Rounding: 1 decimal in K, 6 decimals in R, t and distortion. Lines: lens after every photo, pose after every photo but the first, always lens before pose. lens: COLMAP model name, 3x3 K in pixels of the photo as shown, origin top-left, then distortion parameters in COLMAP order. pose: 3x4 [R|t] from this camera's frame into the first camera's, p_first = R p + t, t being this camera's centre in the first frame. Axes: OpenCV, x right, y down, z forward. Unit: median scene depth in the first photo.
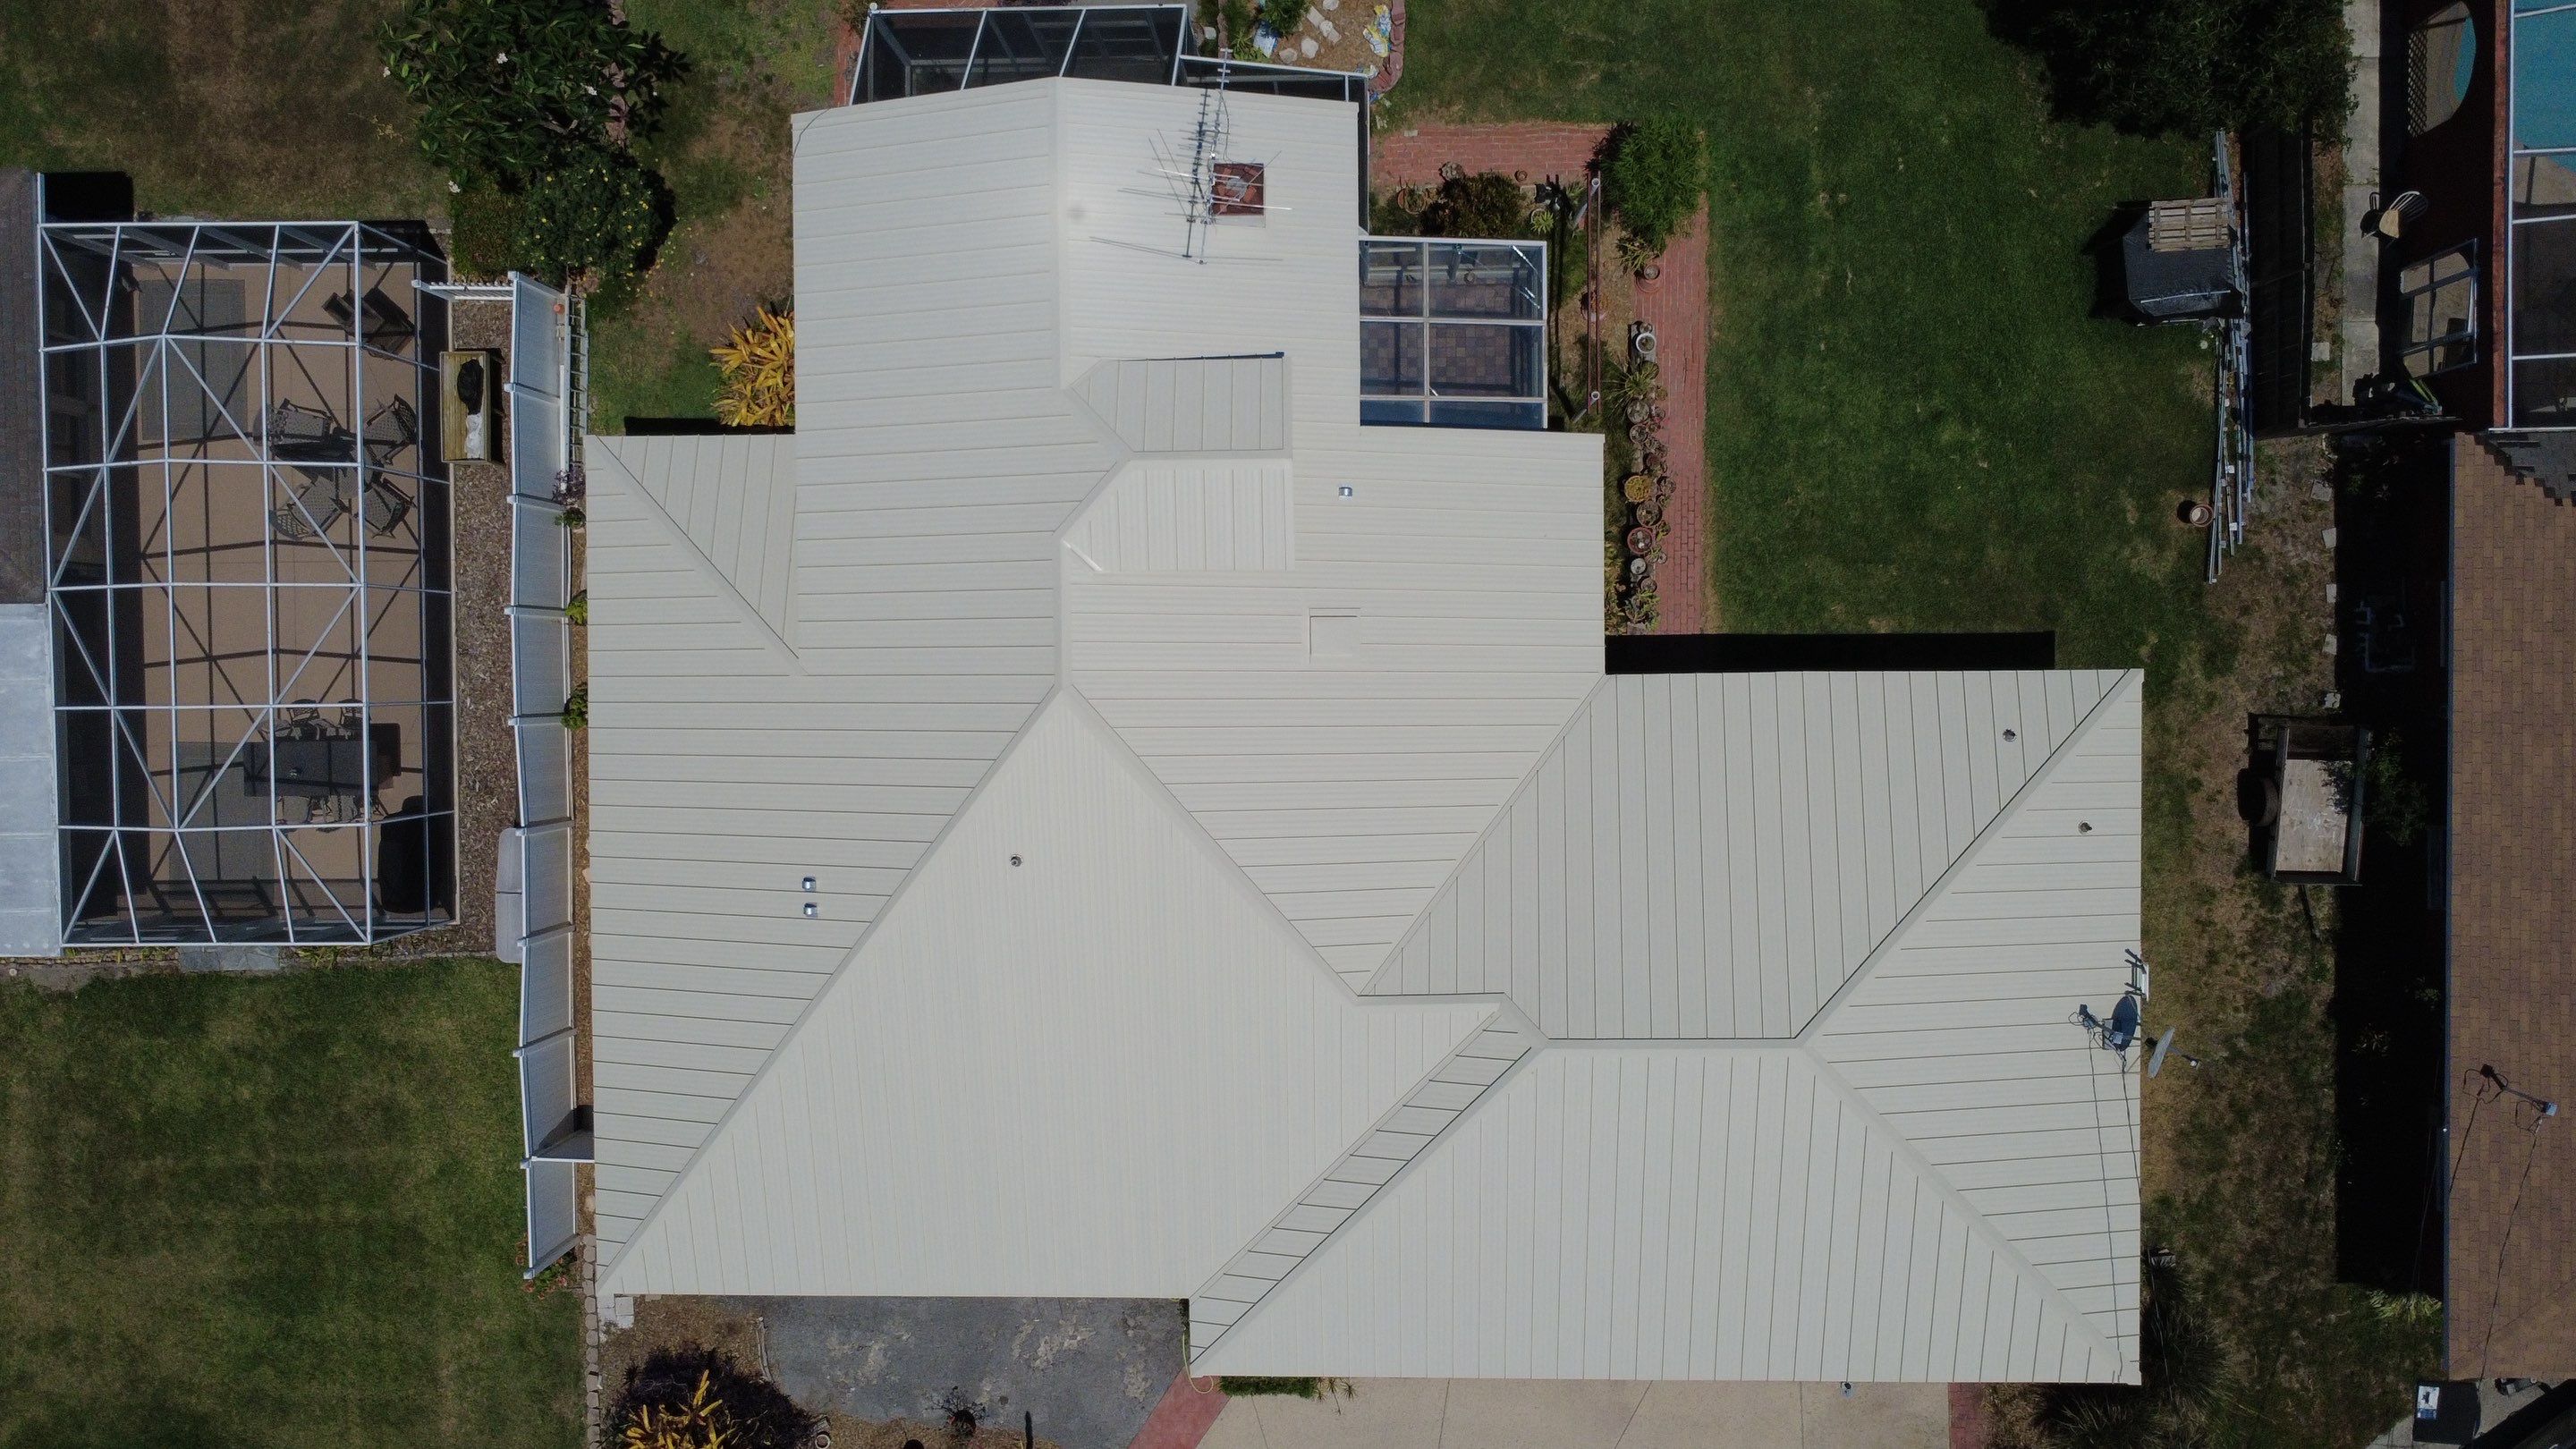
lens RADIAL K [[1870.9, 0, 1281.9], [0, 1870.9, 723.7], [0, 0, 1]] dist [0.004197, -0.000978]
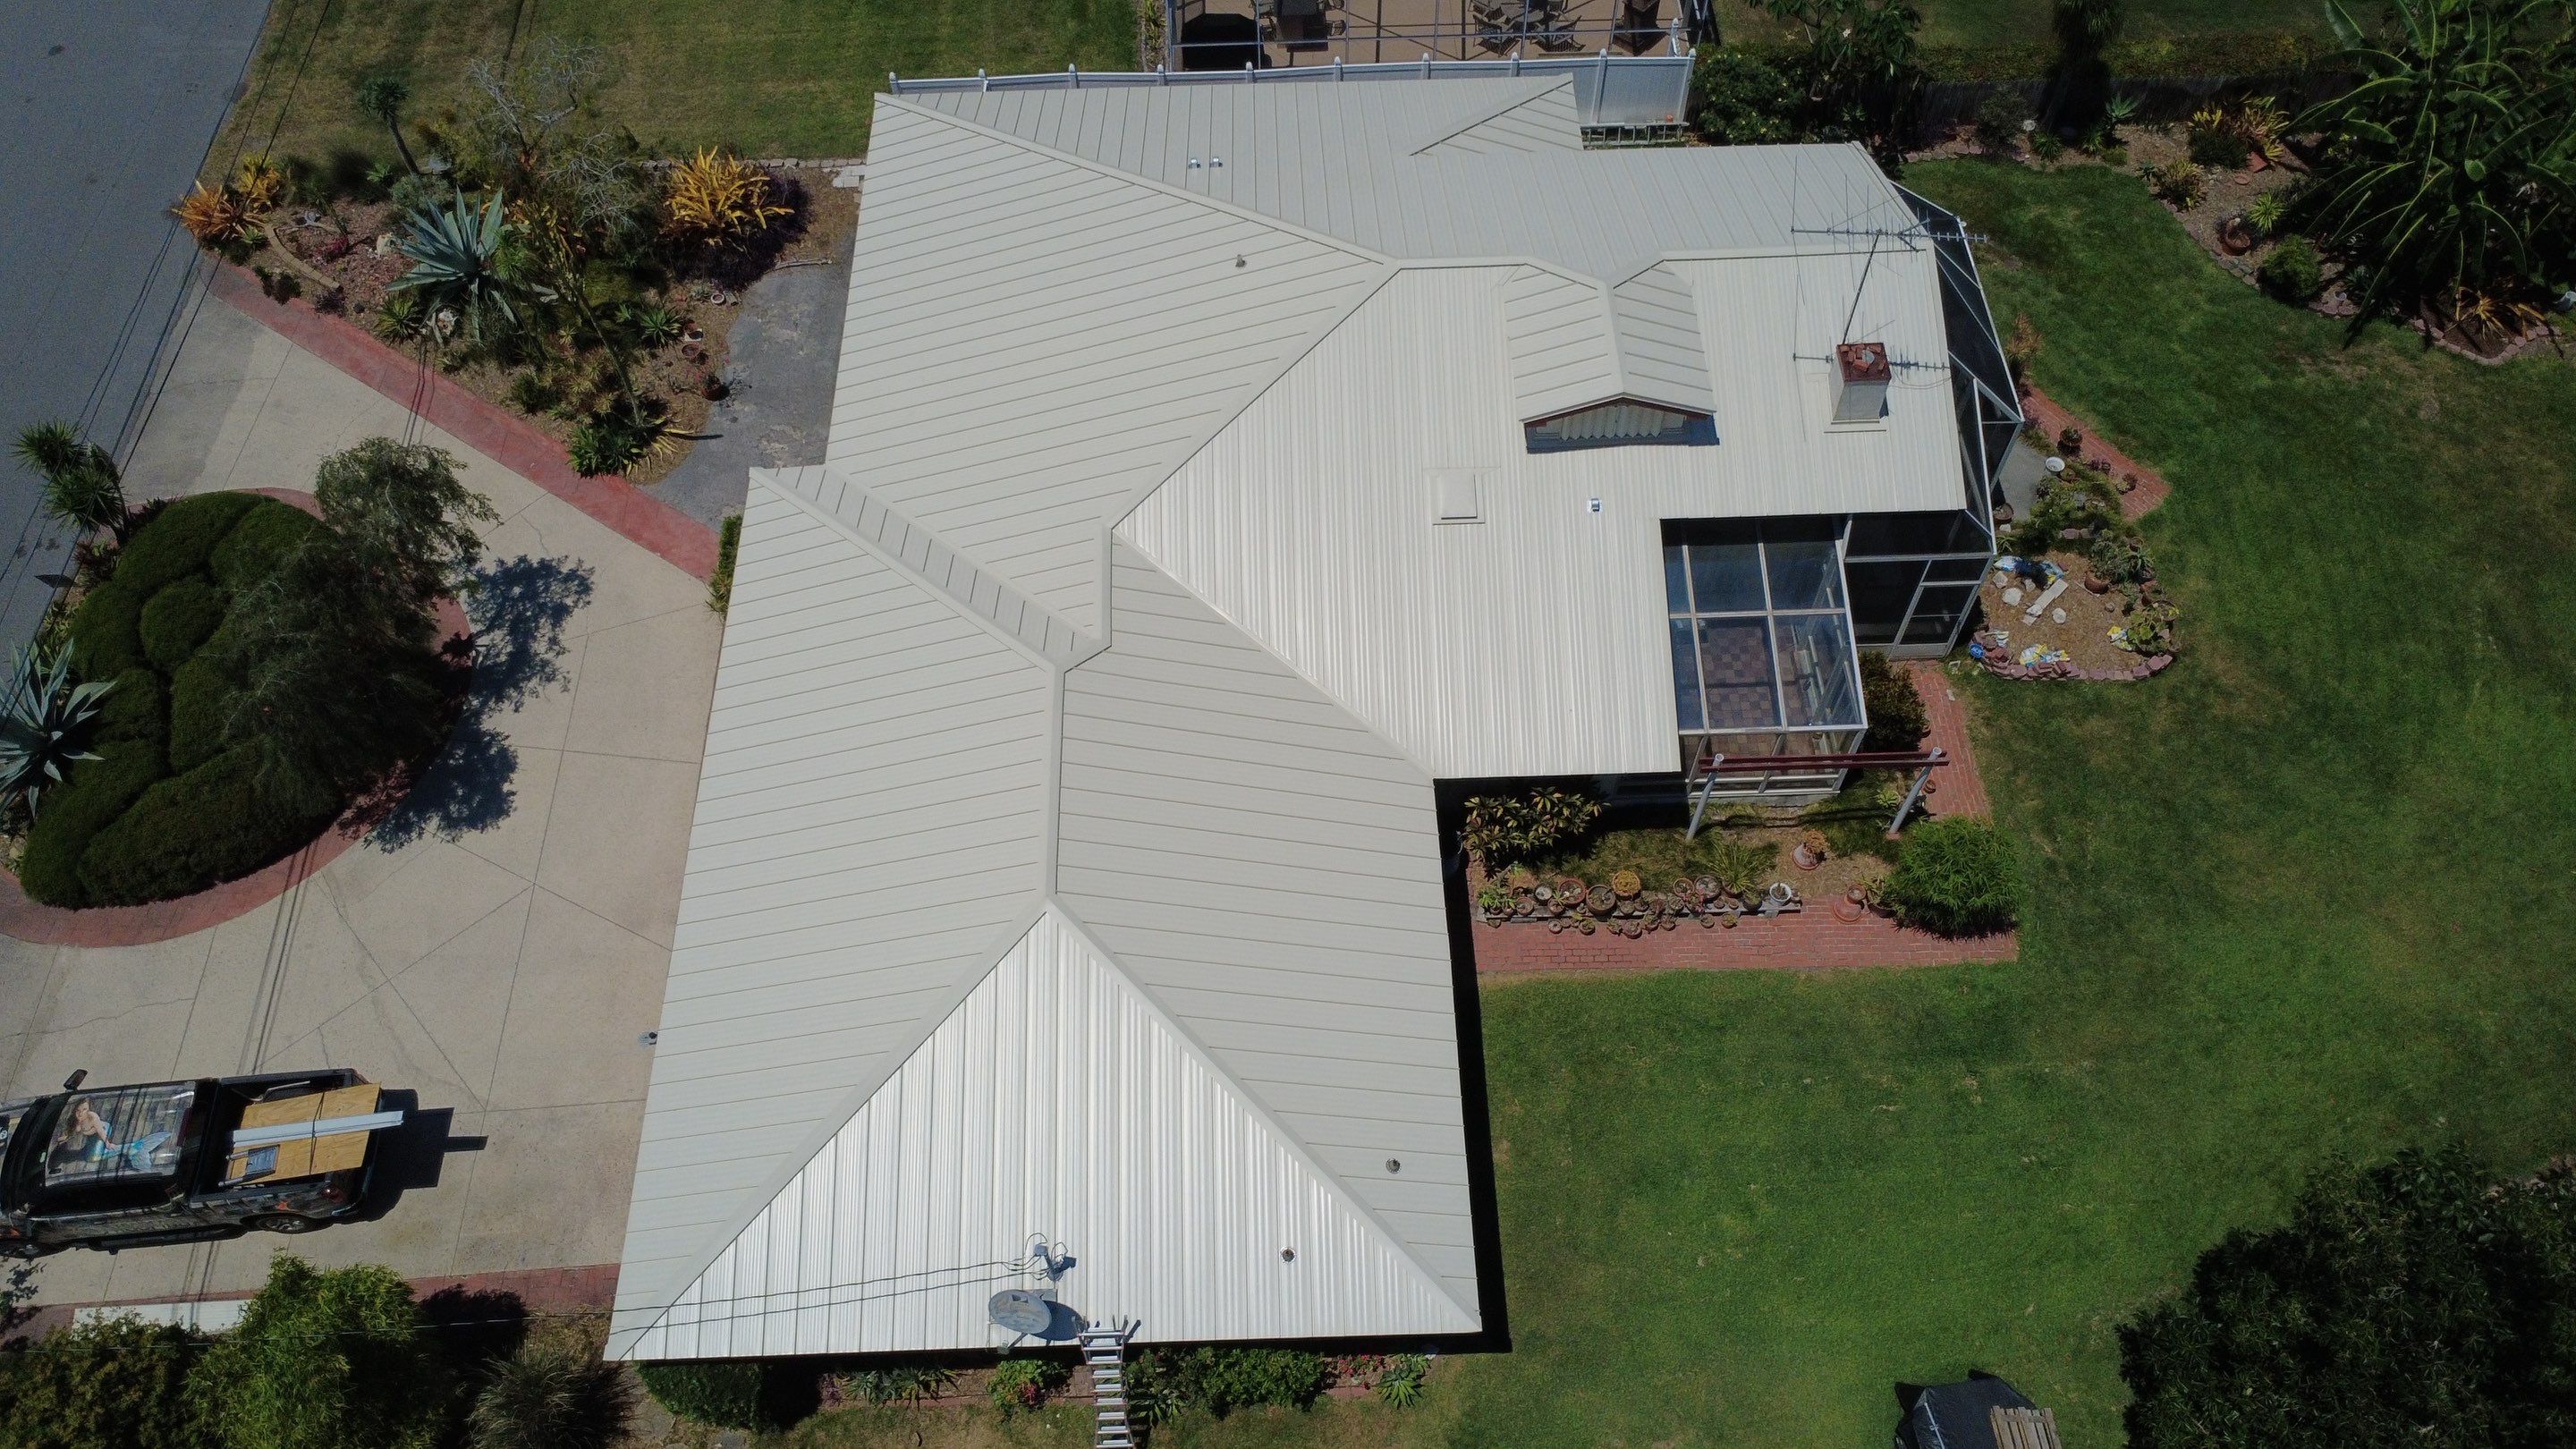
lens RADIAL K [[1870.9, 0, 1284.0], [0, 1870.9, 722.7], [0, 0, 1]] dist [0.004197, -0.000978]
pose [[0.022291, 0.860386, -0.509155, 0.593694], [-0.999702, 0.014128, -0.019894, 0.064491], [-0.009923, 0.509447, 0.860445, 0.145217]]
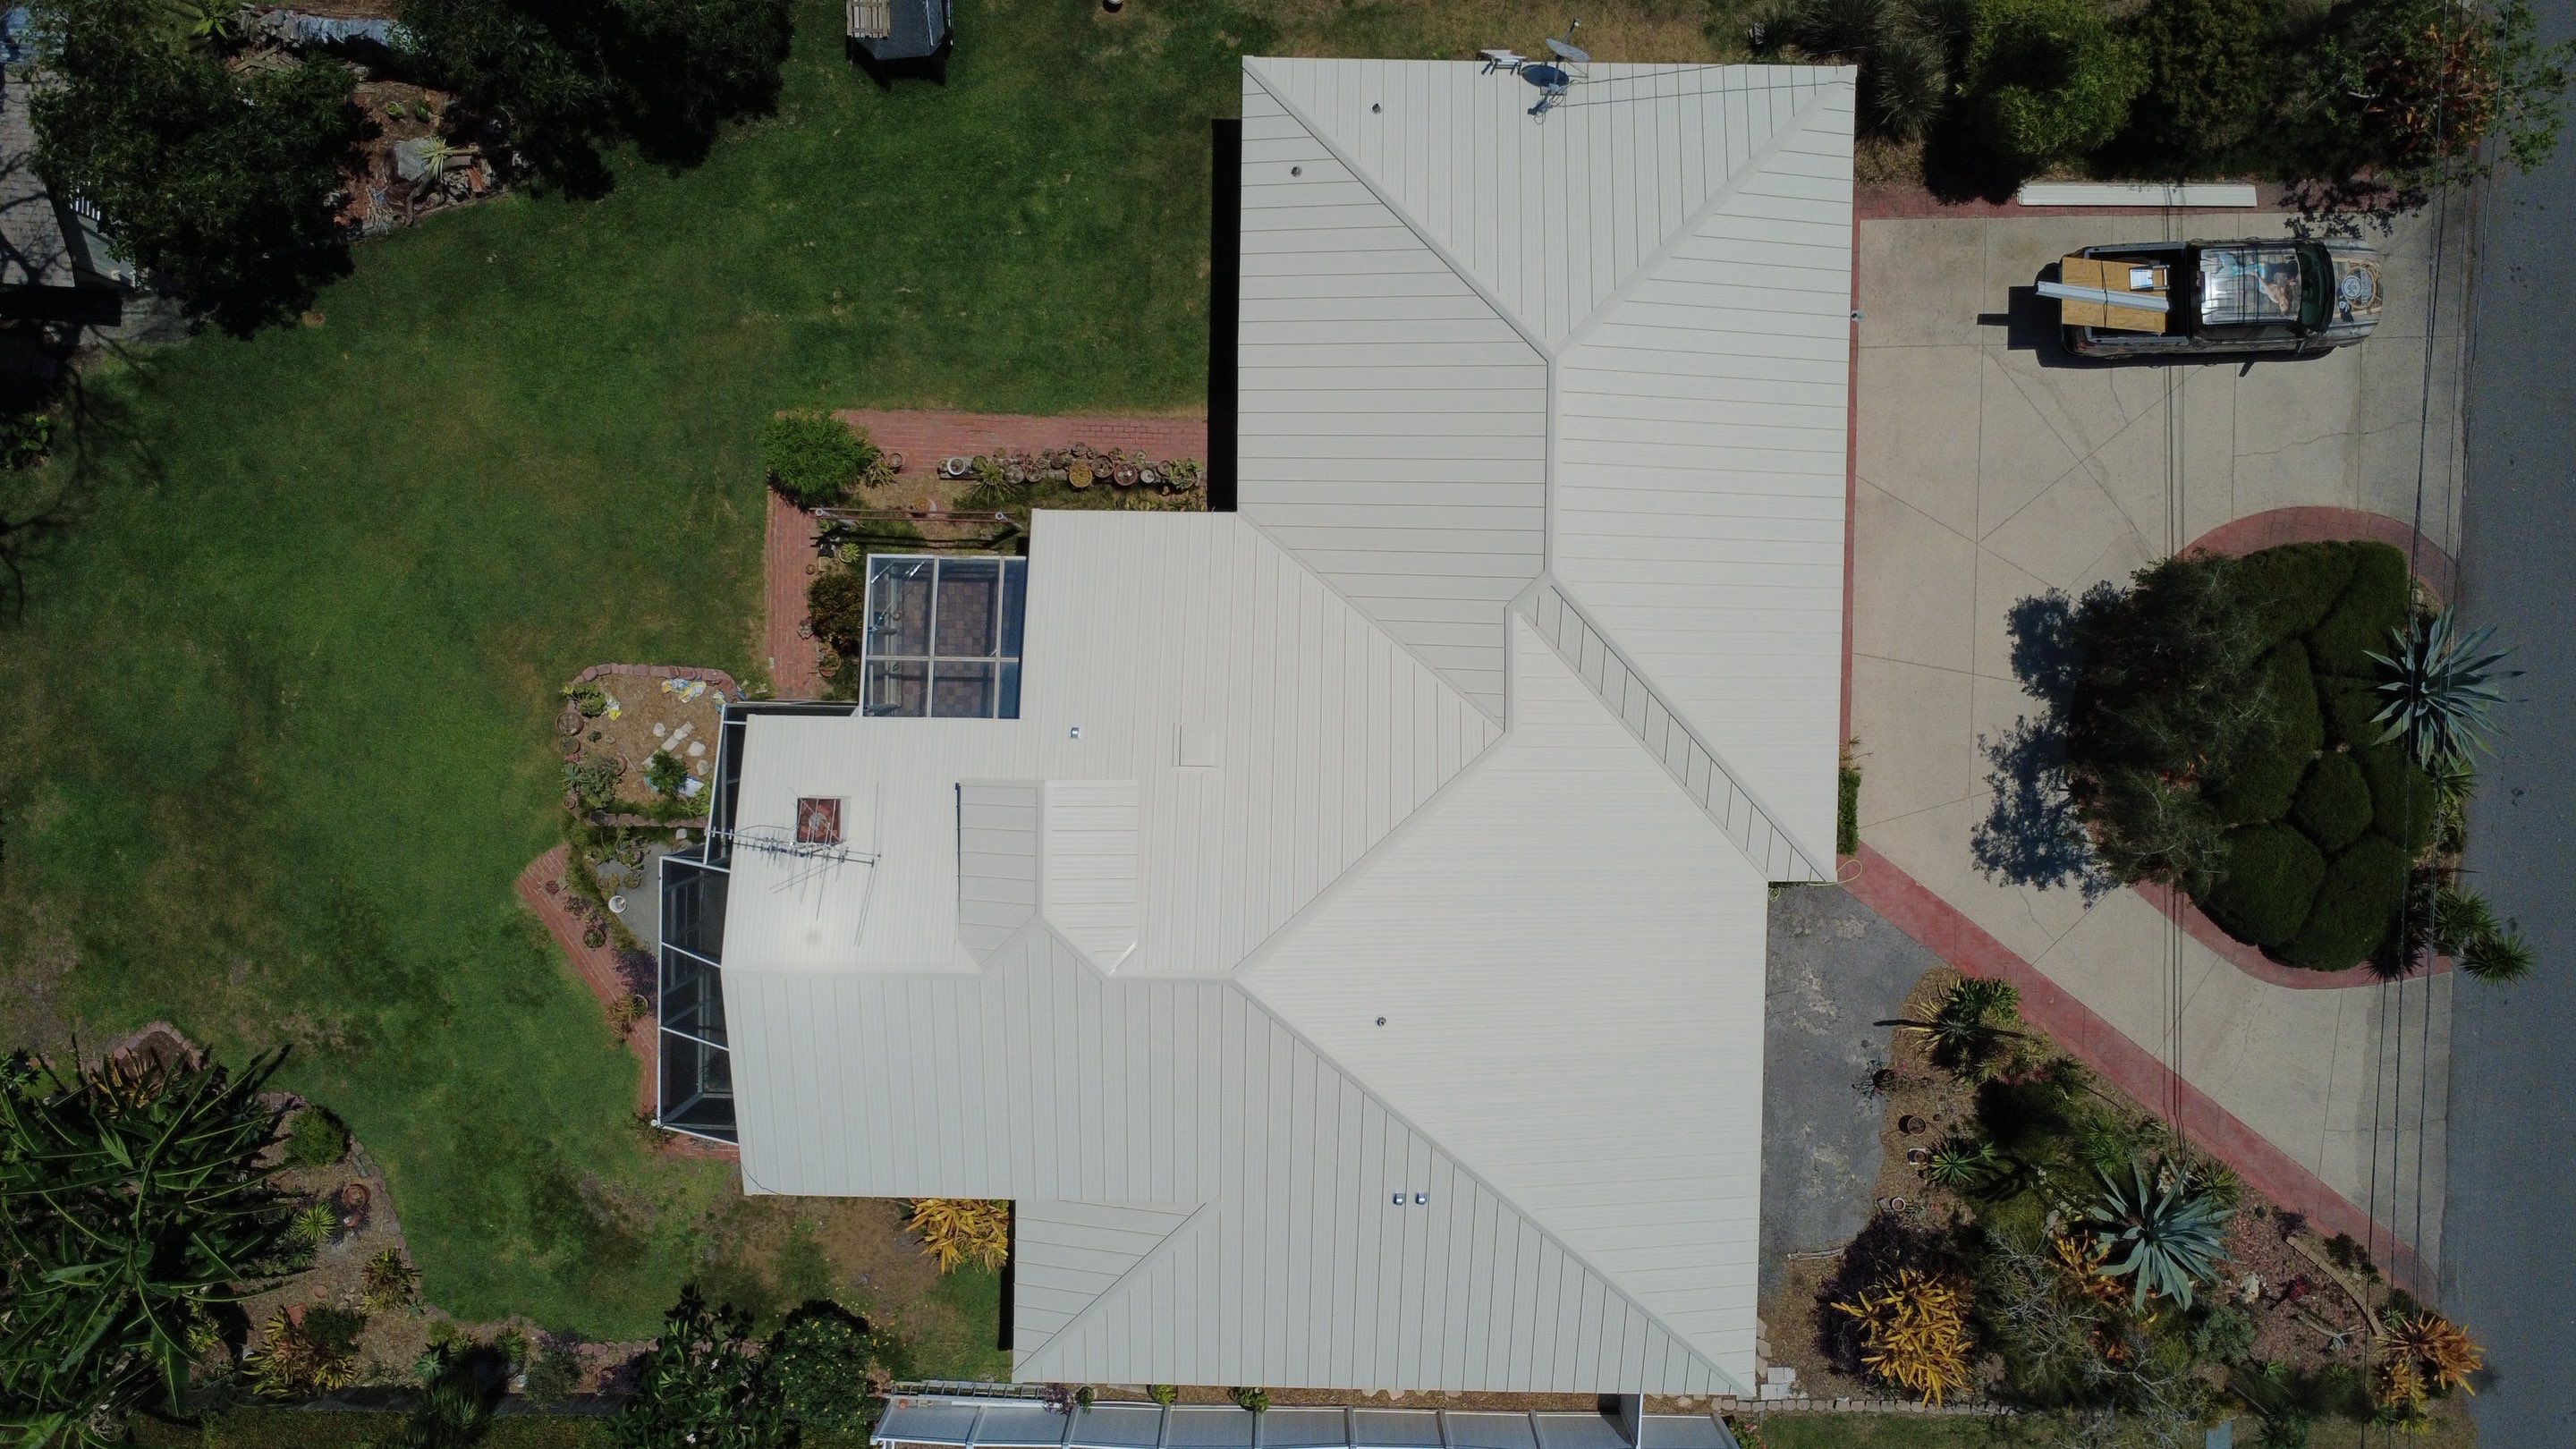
lens RADIAL K [[1870.9, 0, 1286.7], [0, 1870.9, 722.3], [0, 0, 1]] dist [0.004197, -0.000978]
pose [[0.023615, -0.999677, 0.009425, 0.029025], [0.999448, 0.023387, -0.023601, 0.032862], [0.023373, 0.009977, 0.999677, -0.155260]]
